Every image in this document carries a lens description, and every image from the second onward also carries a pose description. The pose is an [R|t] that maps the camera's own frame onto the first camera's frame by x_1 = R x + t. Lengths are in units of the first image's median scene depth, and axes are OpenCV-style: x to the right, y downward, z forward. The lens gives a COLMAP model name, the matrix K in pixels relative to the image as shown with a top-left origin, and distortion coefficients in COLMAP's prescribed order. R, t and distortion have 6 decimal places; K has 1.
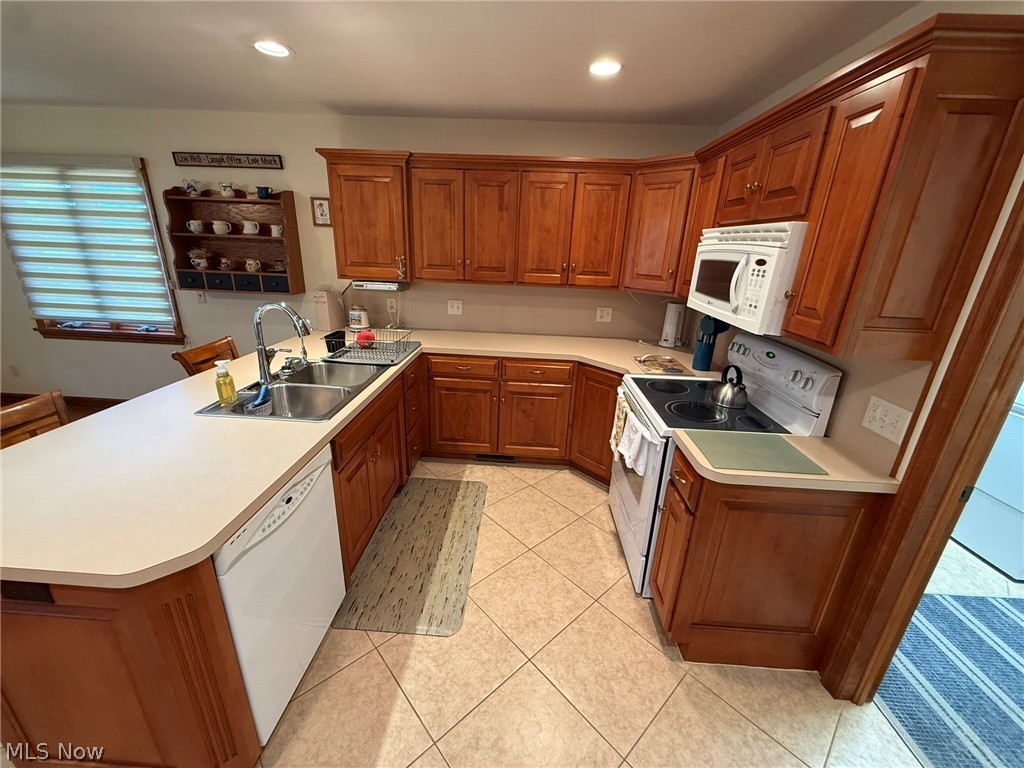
lens RADIAL K [[406.2, 0, 510.7], [0, 406.2, 384.7], [0, 0, 1]] dist [-0.002125, -0.000289]
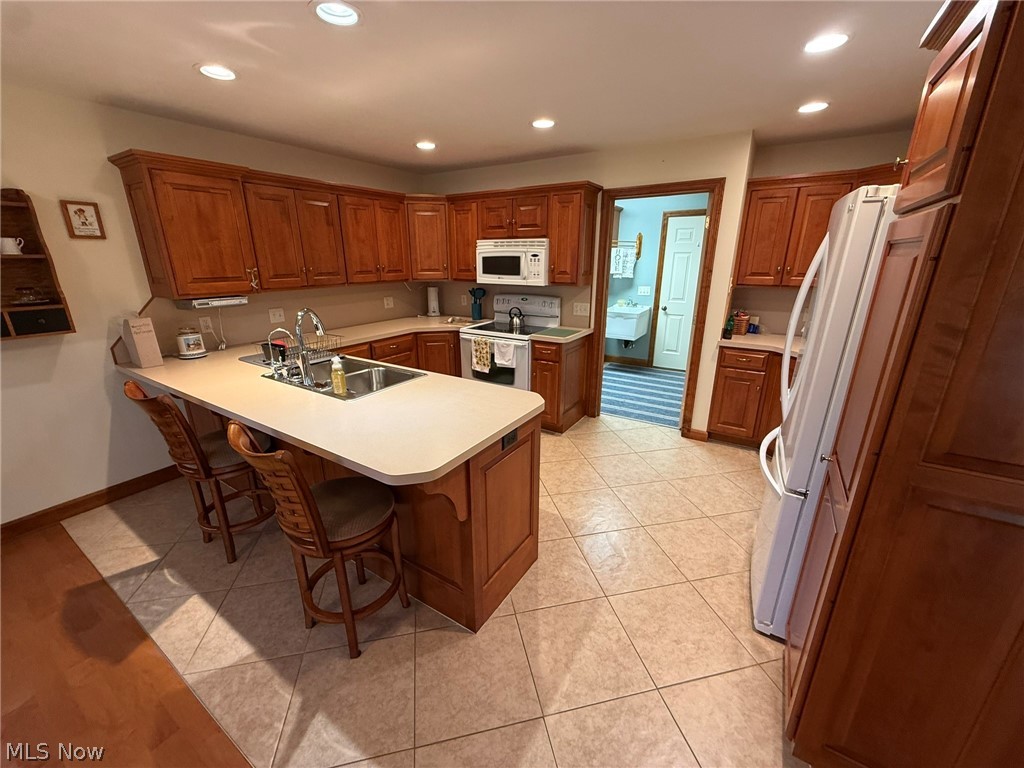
lens RADIAL K [[406.2, 0, 510.7], [0, 406.2, 384.7], [0, 0, 1]] dist [-0.002125, -0.000289]
pose [[0.495174, -0.300106, 0.815315, -0.891704], [0.304307, 0.938907, 0.160781, -0.012315], [-0.813757, 0.168491, 0.556247, -0.035062]]
